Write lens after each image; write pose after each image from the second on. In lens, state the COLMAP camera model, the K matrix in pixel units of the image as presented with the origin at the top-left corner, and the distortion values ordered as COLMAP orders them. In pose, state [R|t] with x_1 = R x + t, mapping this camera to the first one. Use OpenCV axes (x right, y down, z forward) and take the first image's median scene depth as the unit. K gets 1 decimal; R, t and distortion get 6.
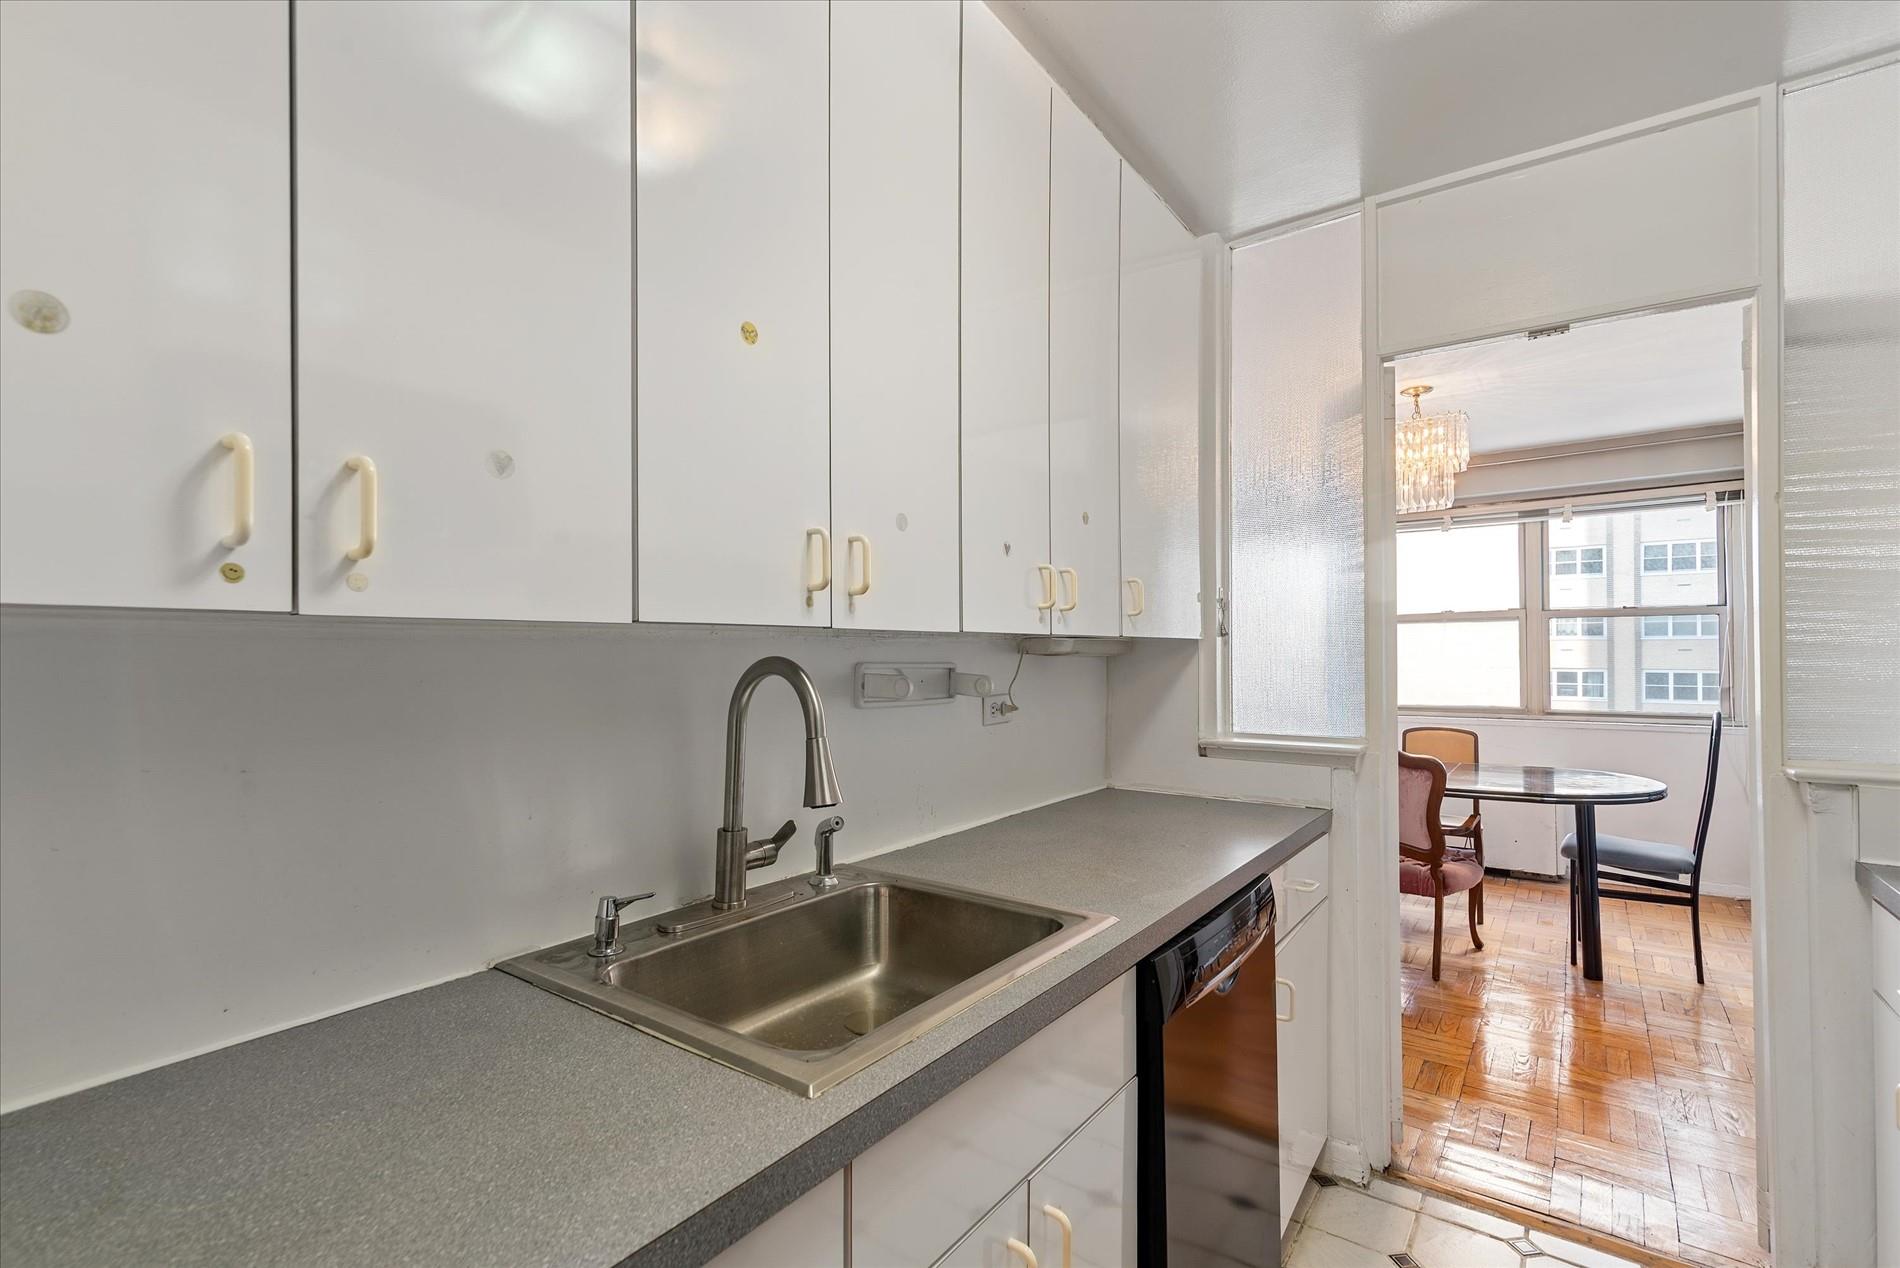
lens RADIAL K [[869.2, 0, 956.0], [0, 869.2, 645.1], [0, 0, 1]] dist [0.015704, -0.001106]
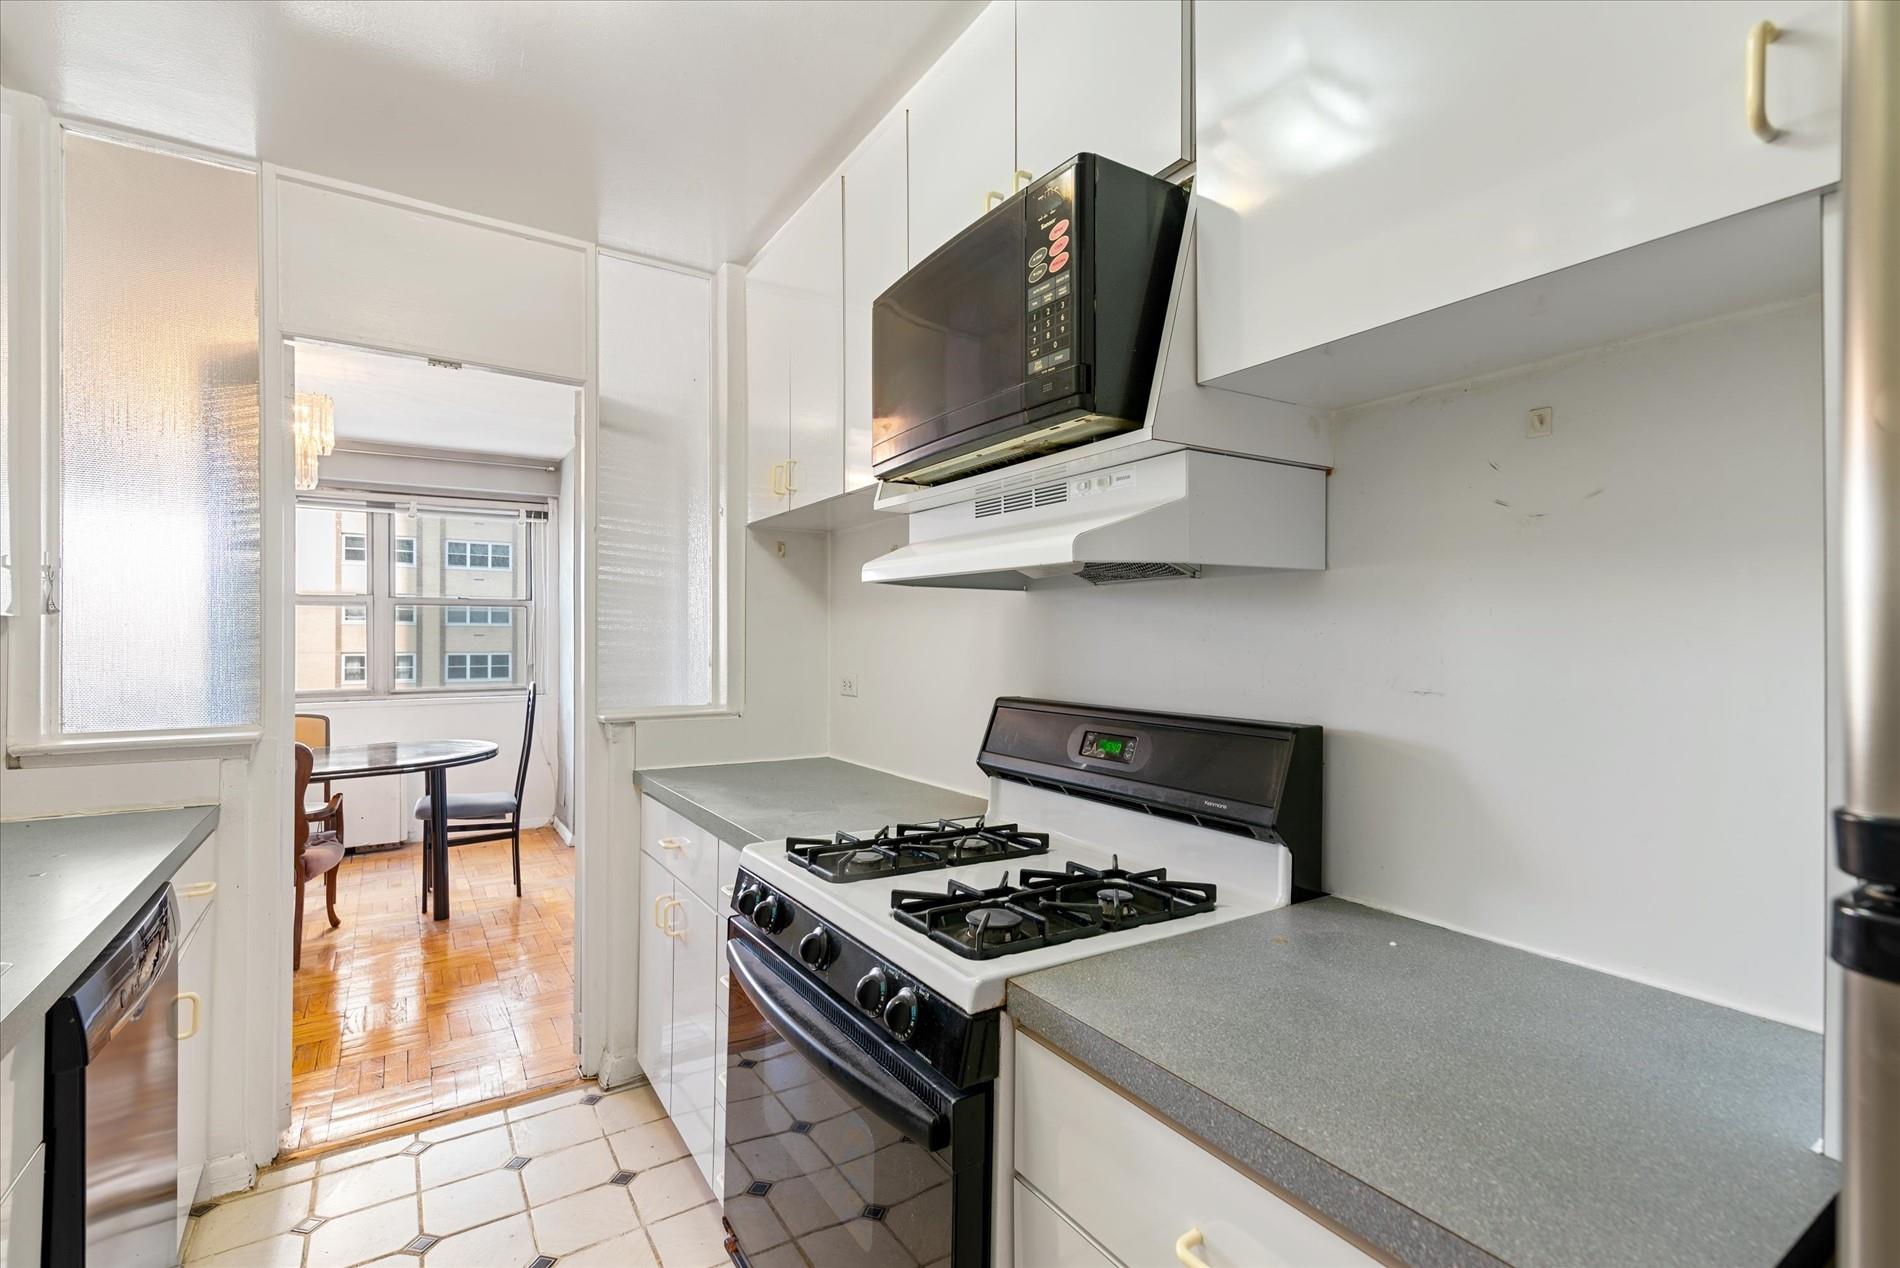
lens RADIAL K [[859.5, 0, 951.4], [0, 859.5, 635.9], [0, 0, 1]] dist [0.018994, -0.000748]
pose [[0.365497, 0.005393, 0.930797, -0.134626], [-0.011955, 0.999928, -0.001099, 0.001281], [-0.930736, -0.010726, 0.365535, -0.053783]]
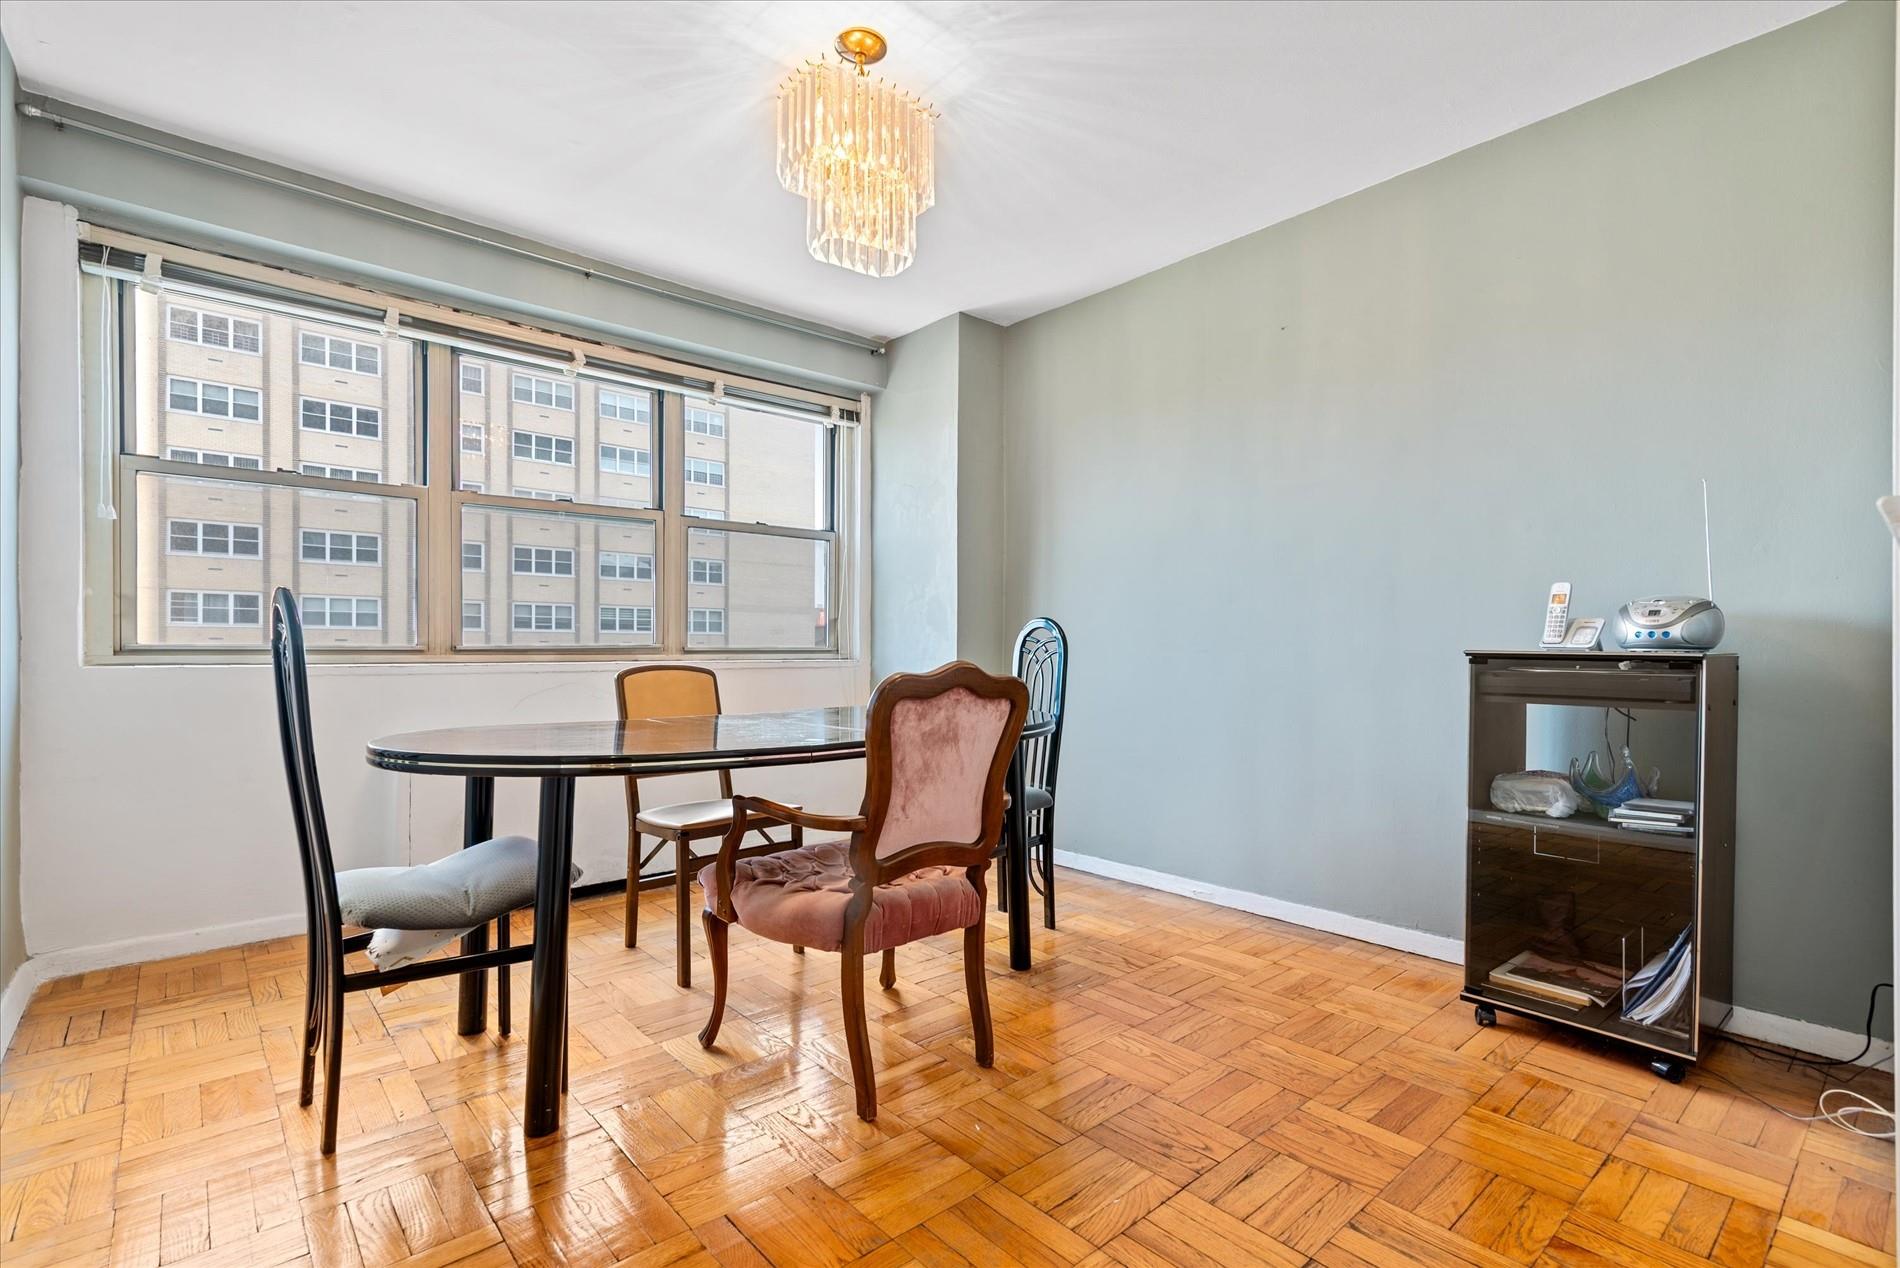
lens RADIAL K [[879.1, 0, 950.0], [0, 879.1, 634.0], [0, 0, 1]] dist [0.015690, -0.000306]
pose [[0.224872, 0.021796, 0.974145, -0.030017], [-0.011285, 0.999741, -0.019763, 0.163026], [-0.974323, -0.006549, 0.225059, 1.314593]]
